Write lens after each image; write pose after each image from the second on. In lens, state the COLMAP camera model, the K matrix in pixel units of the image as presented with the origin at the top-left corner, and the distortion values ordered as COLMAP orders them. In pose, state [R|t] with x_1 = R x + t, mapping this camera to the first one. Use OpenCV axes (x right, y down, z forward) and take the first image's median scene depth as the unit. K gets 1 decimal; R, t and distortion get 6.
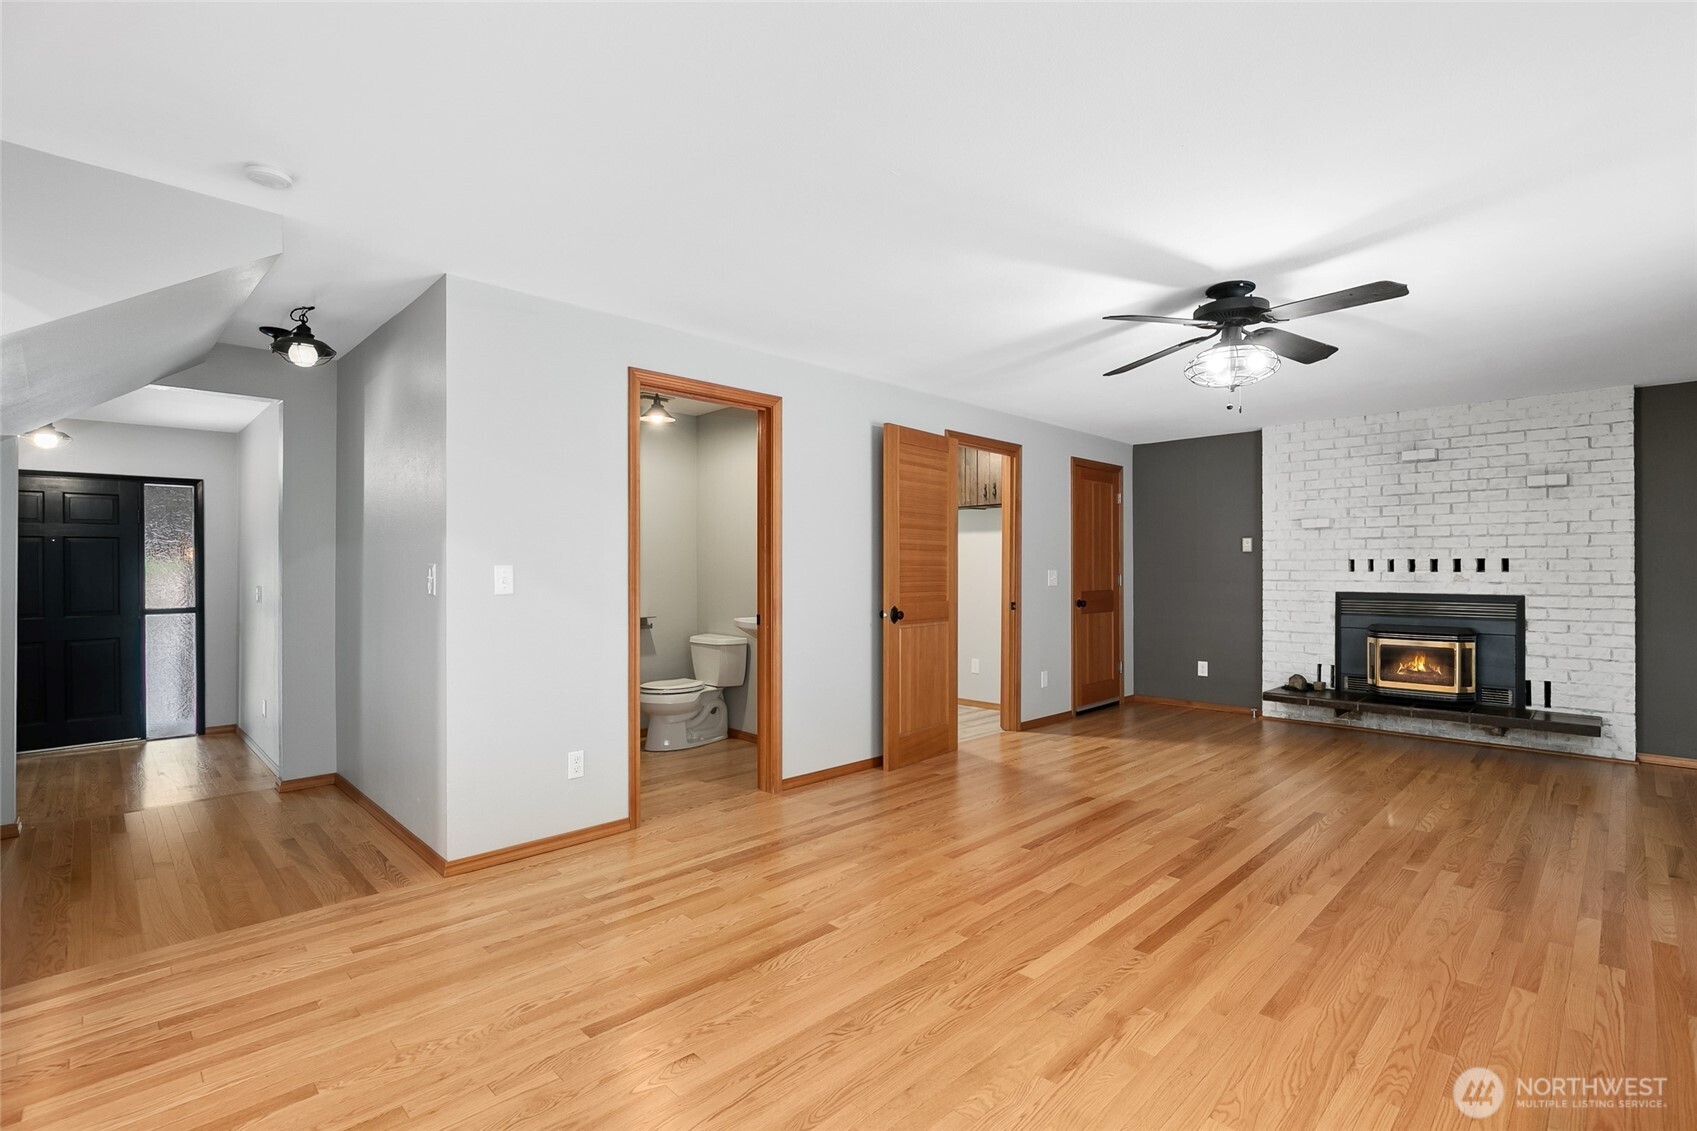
lens RADIAL K [[779.0, 0, 871.4], [0, 779.0, 568.2], [0, 0, 1]] dist [-0.005314, 0.000189]
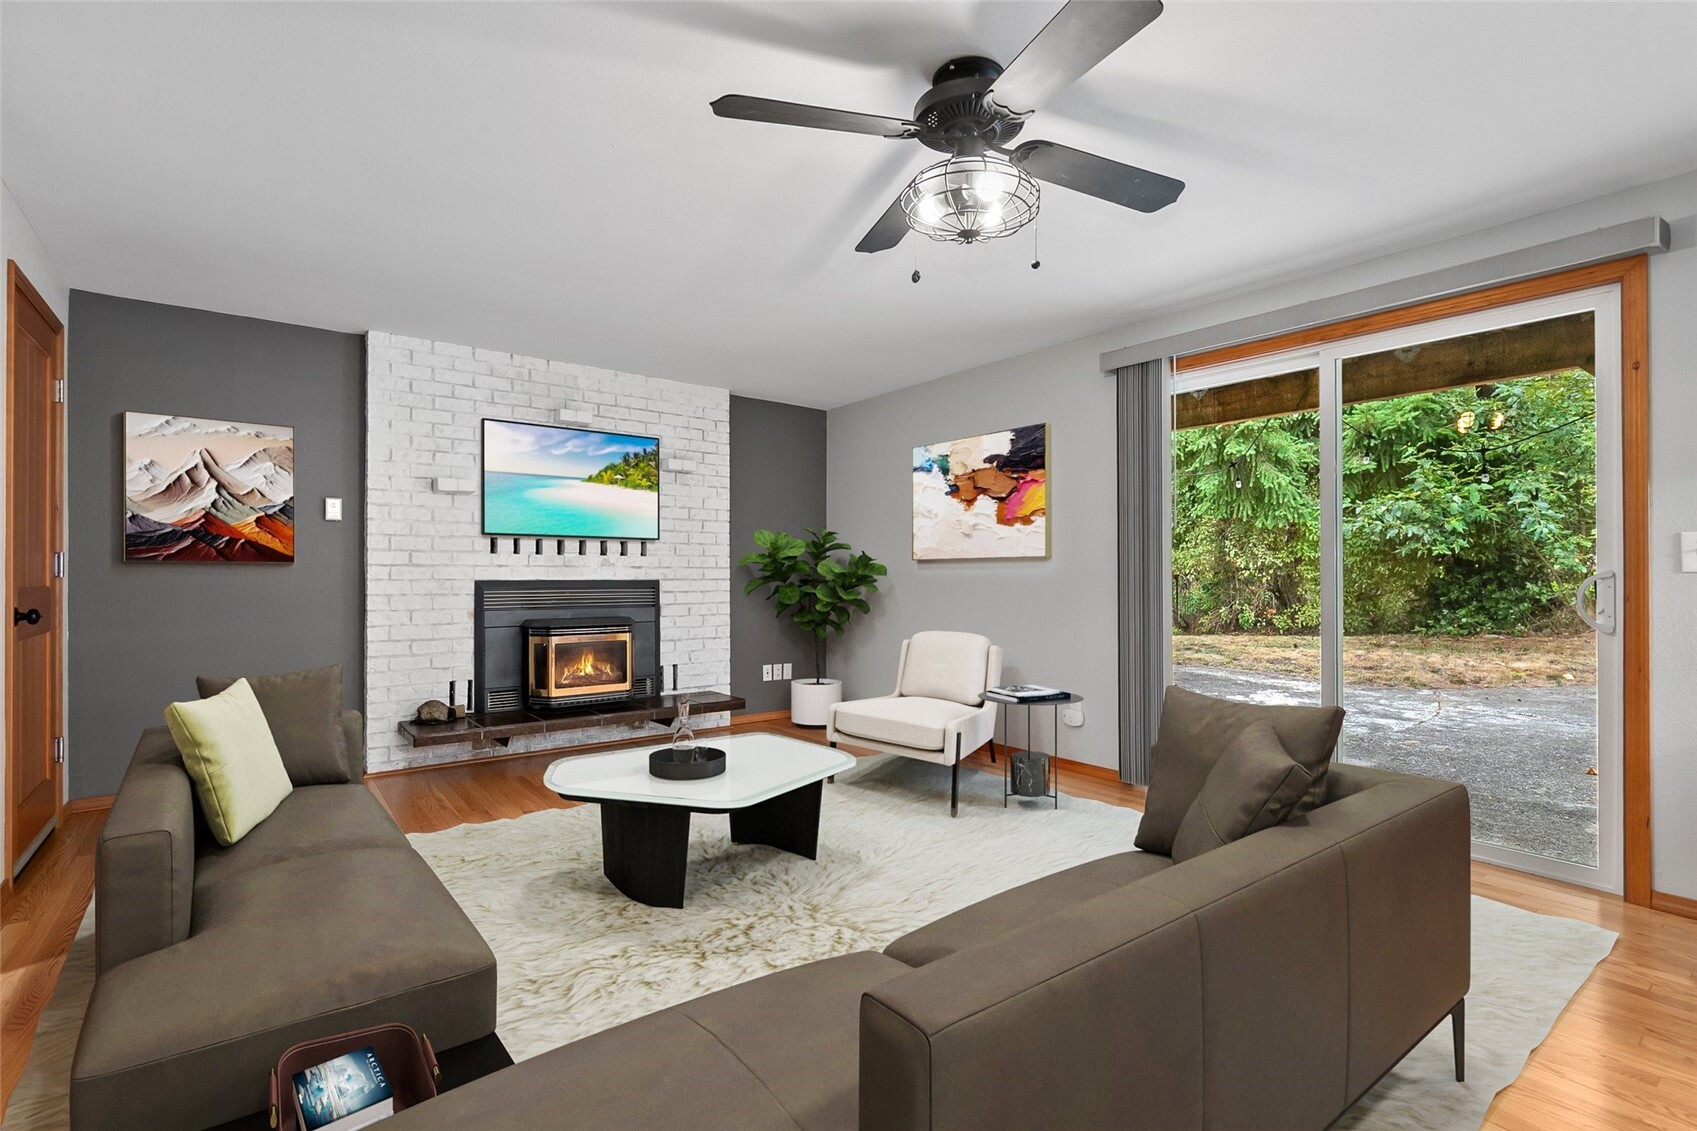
lens RADIAL K [[785.3, 0, 857.8], [0, 785.3, 575.1], [0, 0, 1]] dist [-0.011951, 0.000681]
pose [[0.135303, -0.000225, 0.990804, -0.104128], [-0.000666, 1.000000, 0.000318, 0.027582], [-0.990804, -0.000703, 0.135303, 0.597478]]
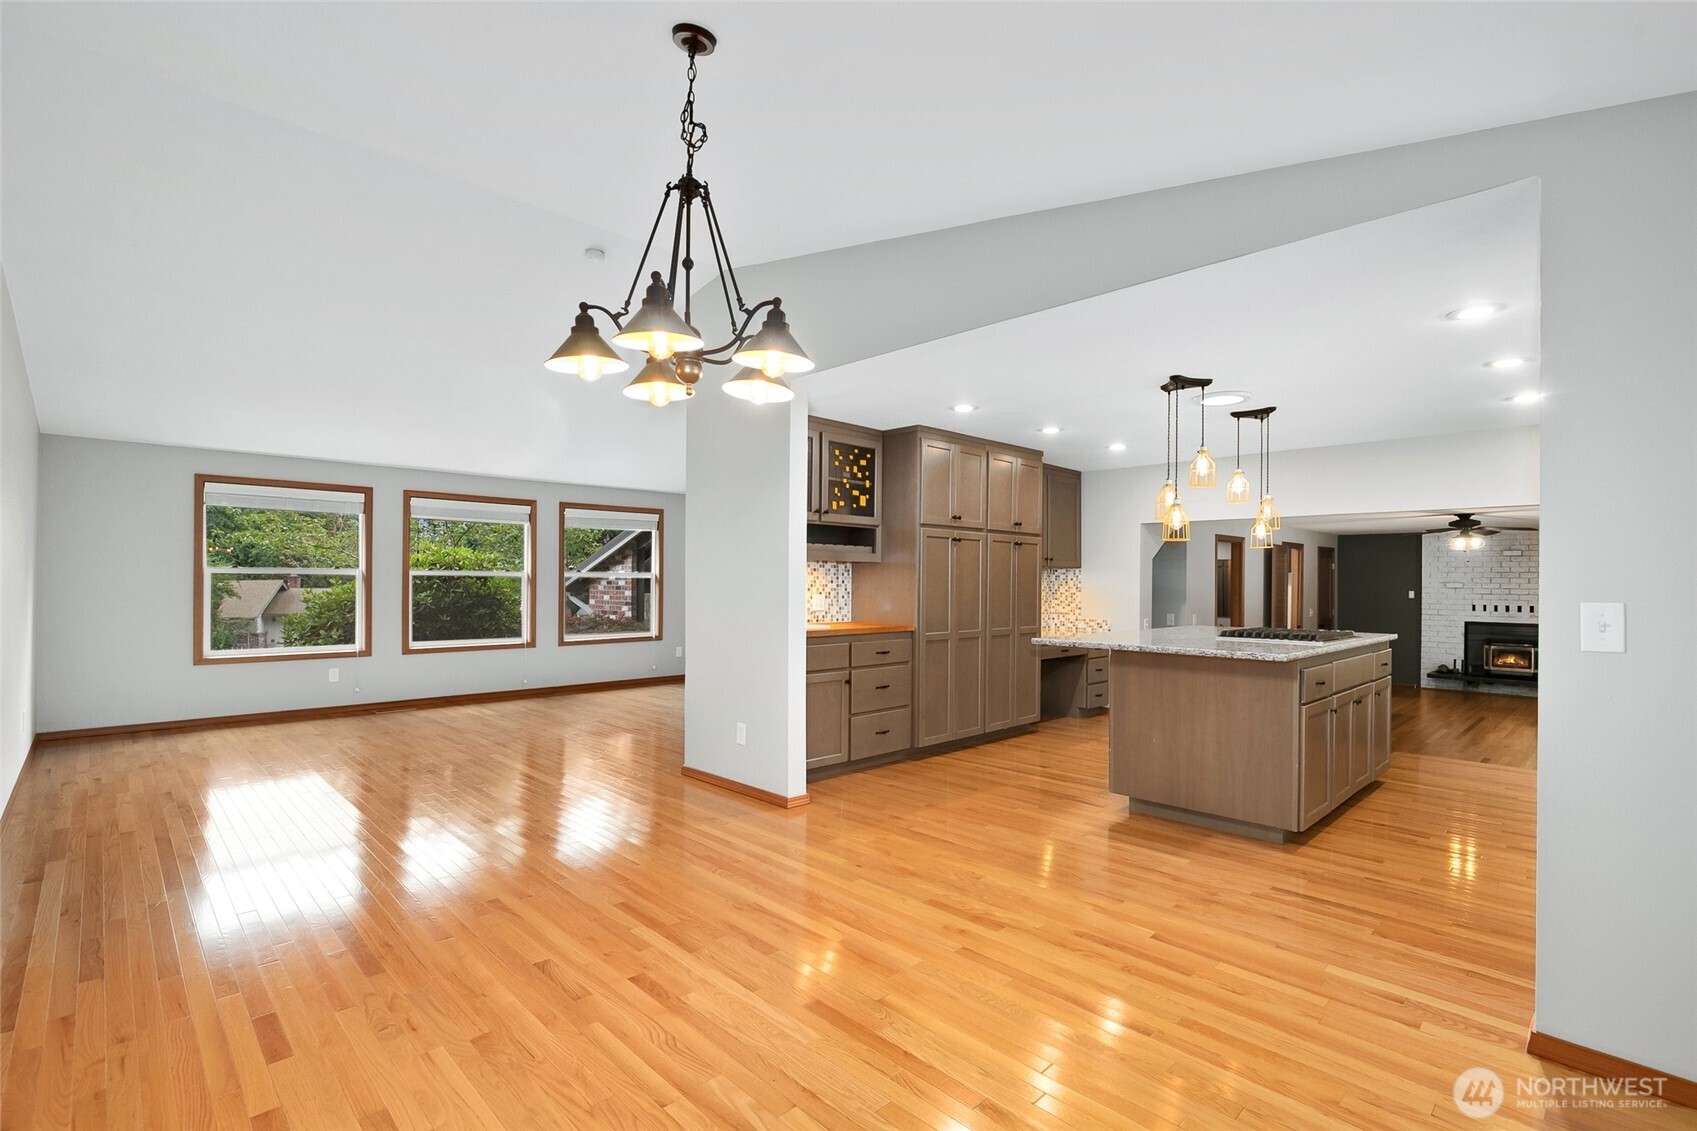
lens RADIAL K [[785.3, 0, 857.8], [0, 785.3, 575.1], [0, 0, 1]] dist [-0.011951, 0.000681]
pose [[0.999794, 0.008554, -0.018379, -0.958339], [-0.008574, 0.999963, -0.000993, -0.076270], [0.018370, 0.001151, 0.999831, -1.051548]]
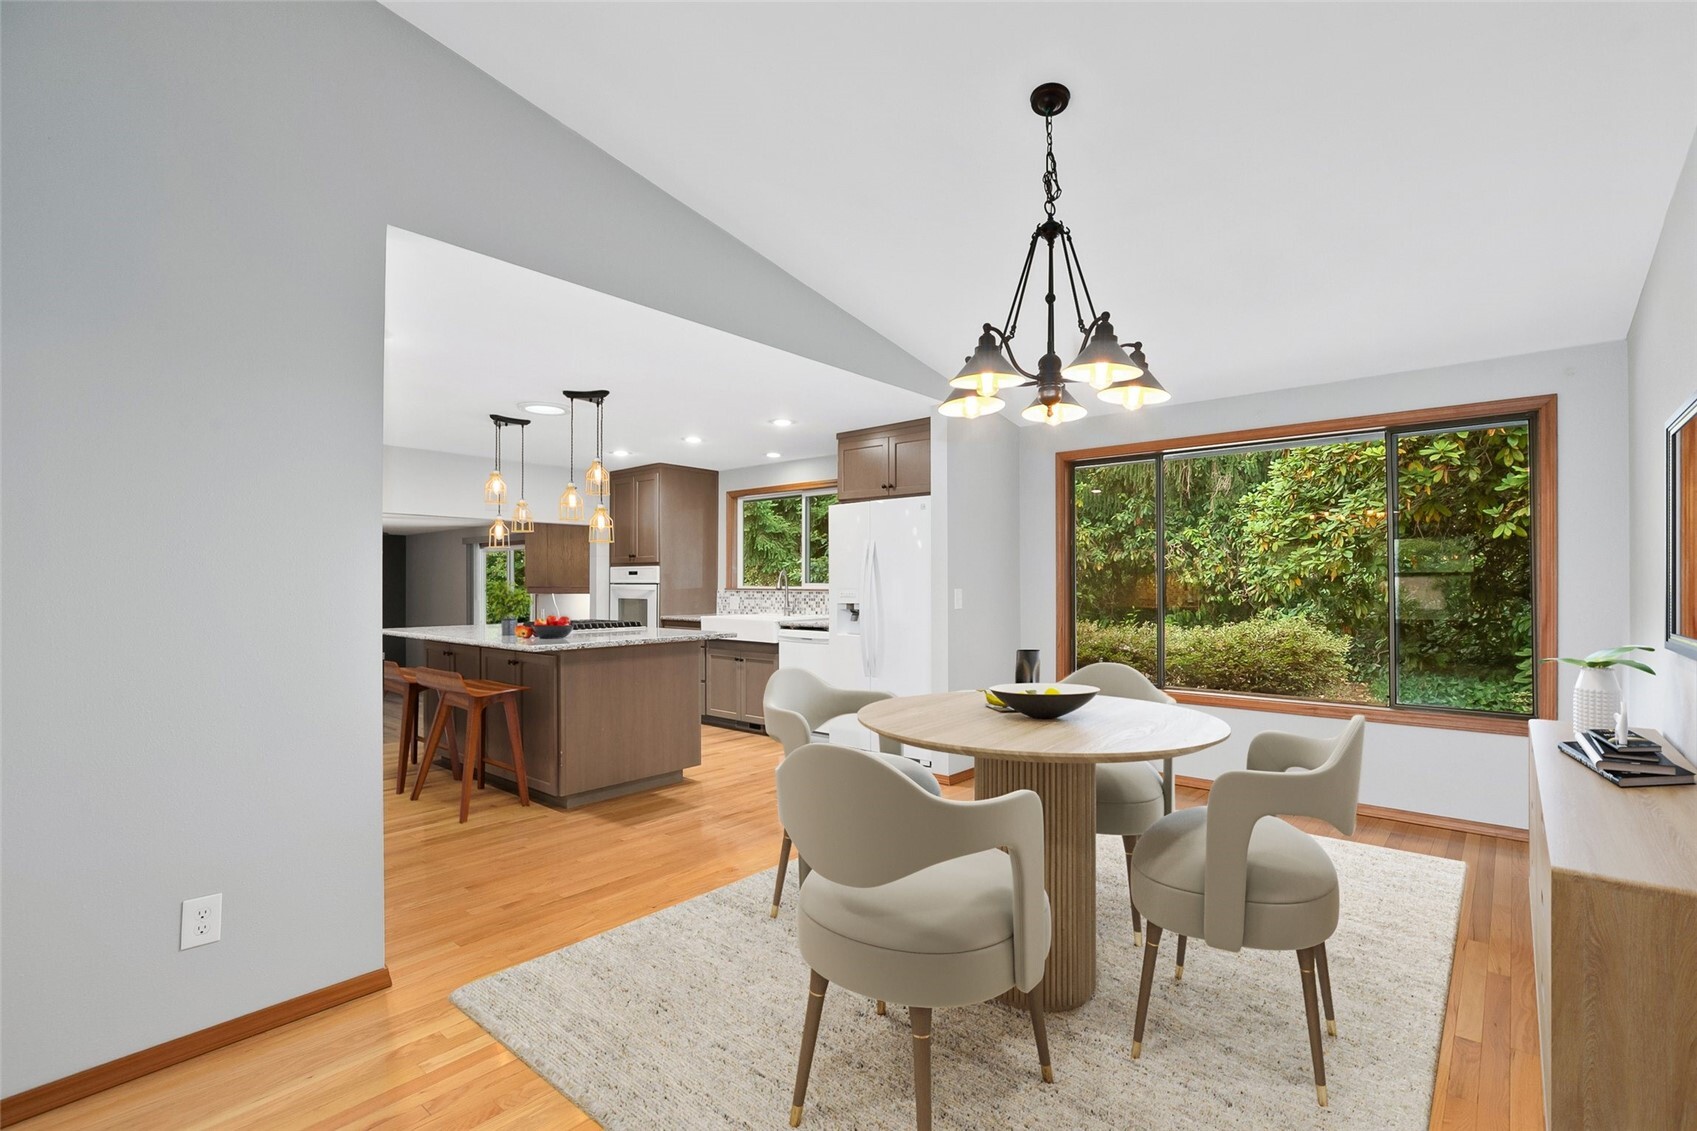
lens RADIAL K [[775.9, 0, 859.0], [0, 775.9, 580.4], [0, 0, 1]] dist [-0.008772, 0.001365]
pose [[-0.064876, 0.003166, 0.997888, -1.522354], [-0.003783, 0.999987, -0.003419, -0.071258], [-0.997886, -0.003997, -0.064863, -0.475105]]
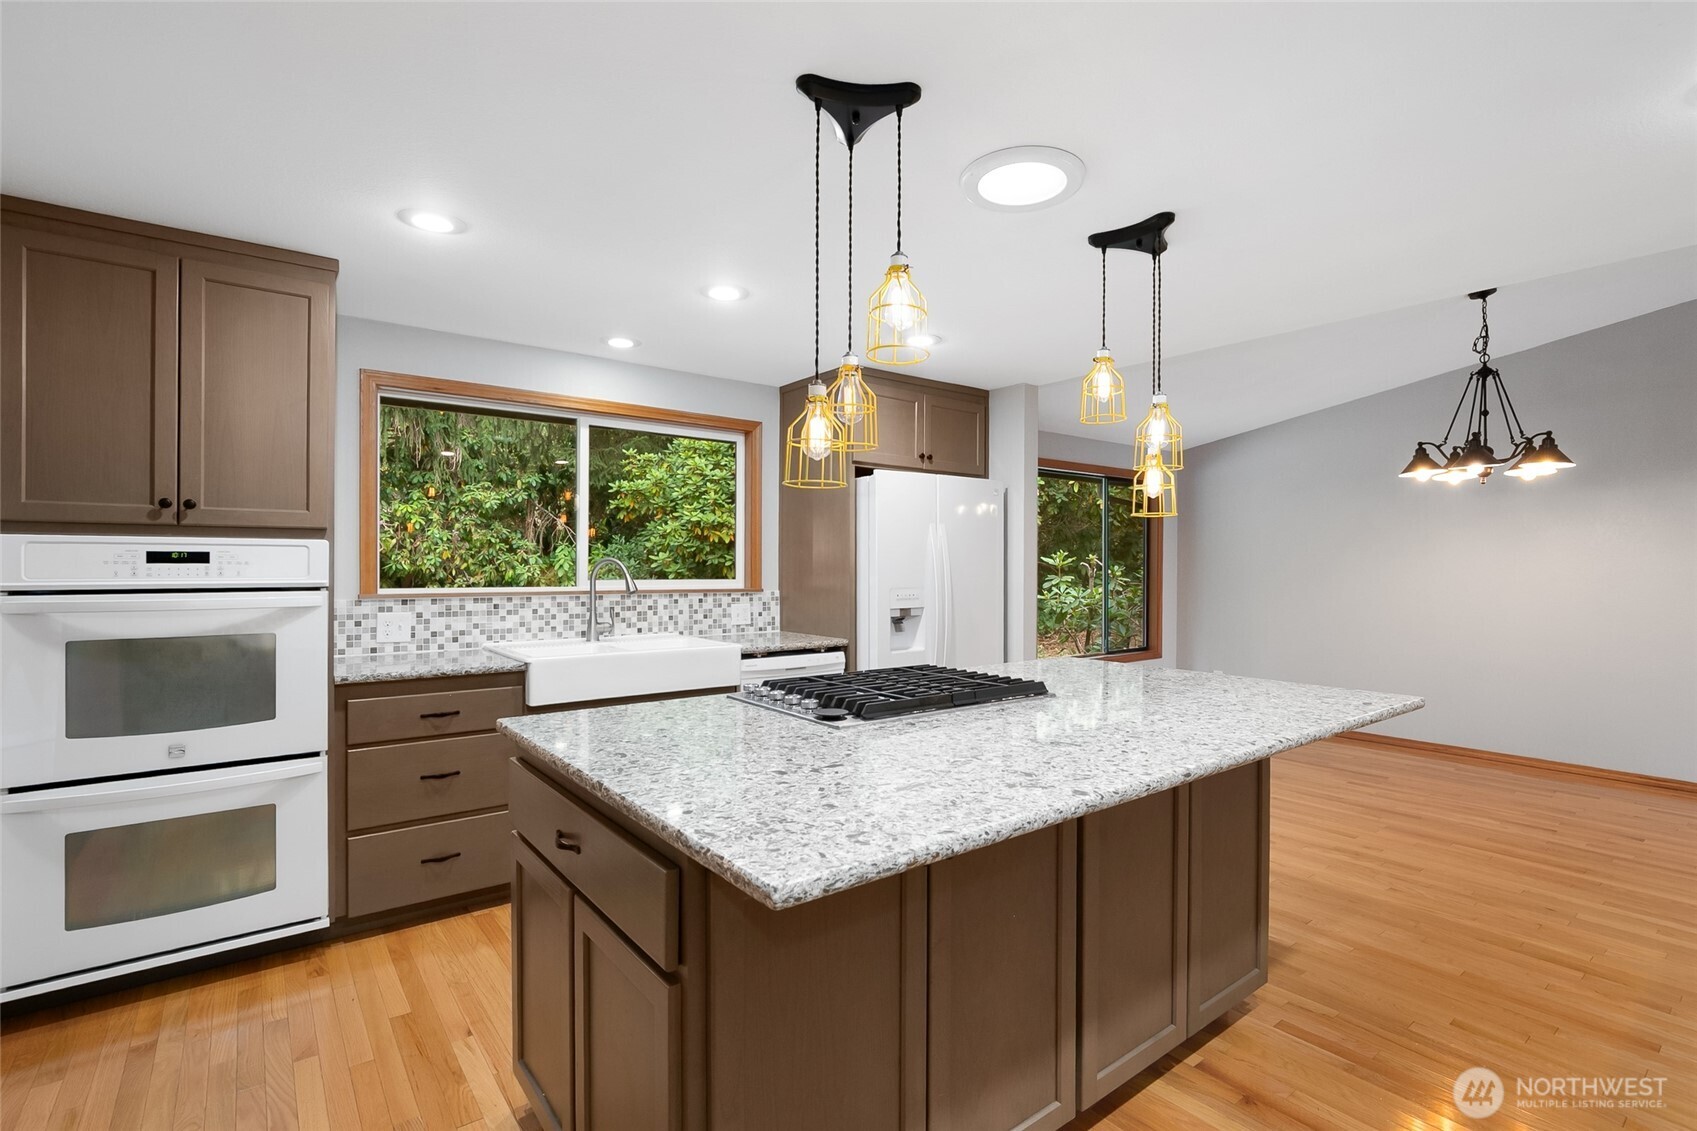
lens RADIAL K [[794.0, 0, 862.5], [0, 794.0, 567.4], [0, 0, 1]] dist [-0.014074, 0.000817]
pose [[-0.991355, -0.003446, 0.131159, -0.537868], [-0.003748, 0.999991, -0.002052, -0.082354], [-0.131151, -0.002526, -0.991359, 0.252004]]
